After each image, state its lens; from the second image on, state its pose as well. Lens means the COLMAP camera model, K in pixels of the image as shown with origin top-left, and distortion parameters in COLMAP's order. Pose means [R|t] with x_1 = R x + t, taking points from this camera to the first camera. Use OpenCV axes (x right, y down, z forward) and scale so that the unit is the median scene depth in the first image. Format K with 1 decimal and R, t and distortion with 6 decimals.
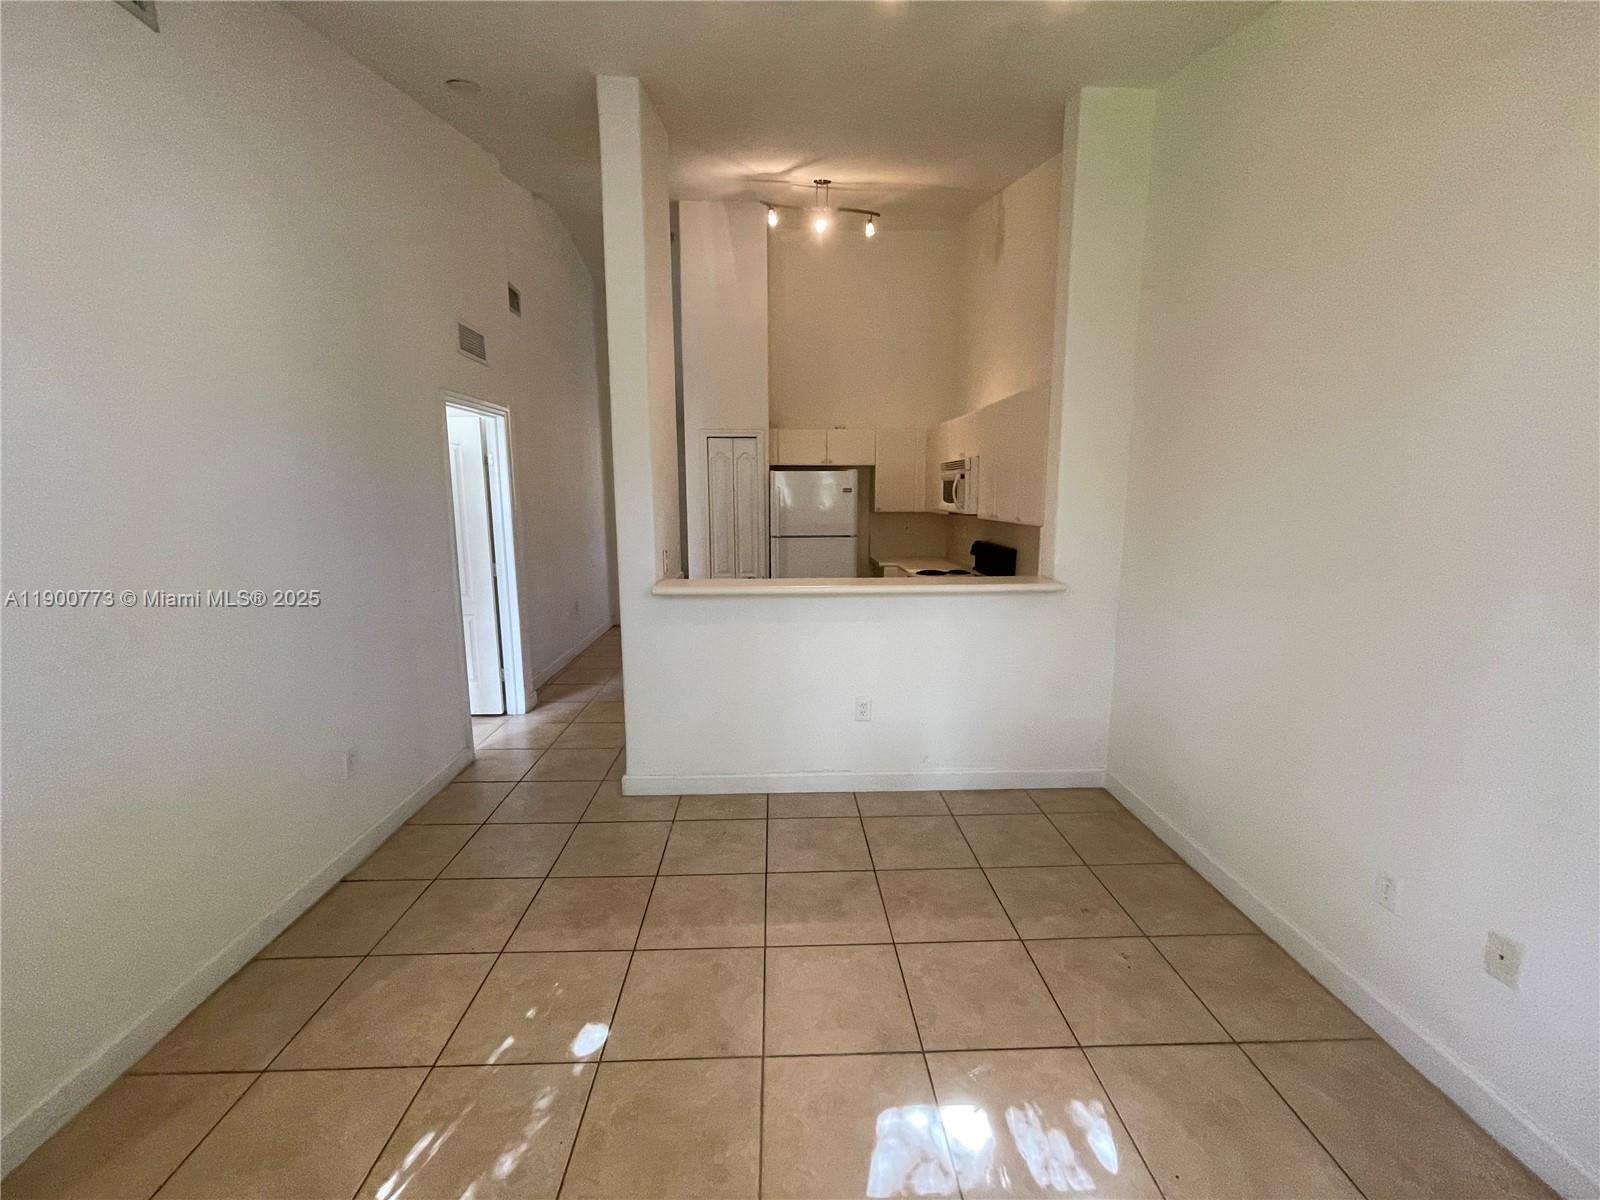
lens RADIAL K [[651.2, 0, 802.2], [0, 651.2, 601.1], [0, 0, 1]] dist [-0.012035, 0.002074]
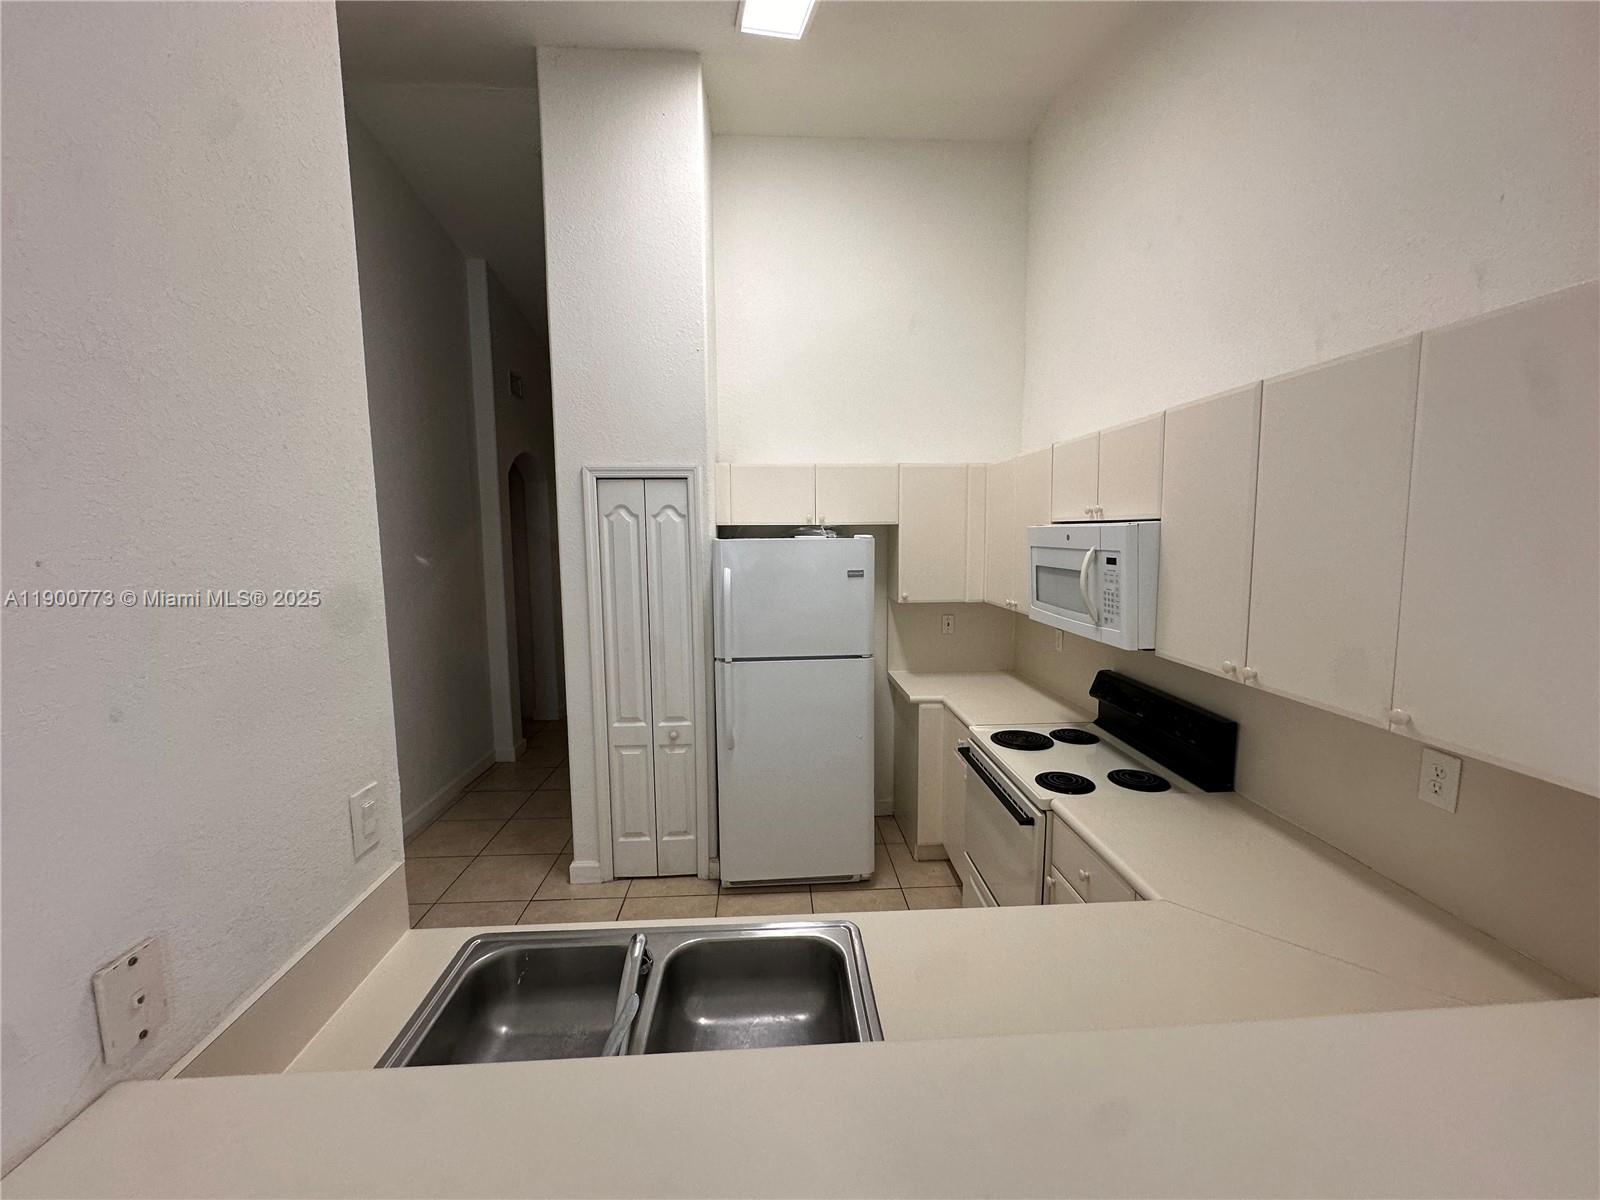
lens RADIAL K [[640.9, 0, 798.2], [0, 640.9, 597.3], [0, 0, 1]] dist [-0.010401, 0.001536]
pose [[0.999598, -0.002792, 0.028222, 0.004977], [0.004353, 0.998454, -0.055410, -0.119434], [-0.028024, 0.055511, 0.998065, 0.459469]]
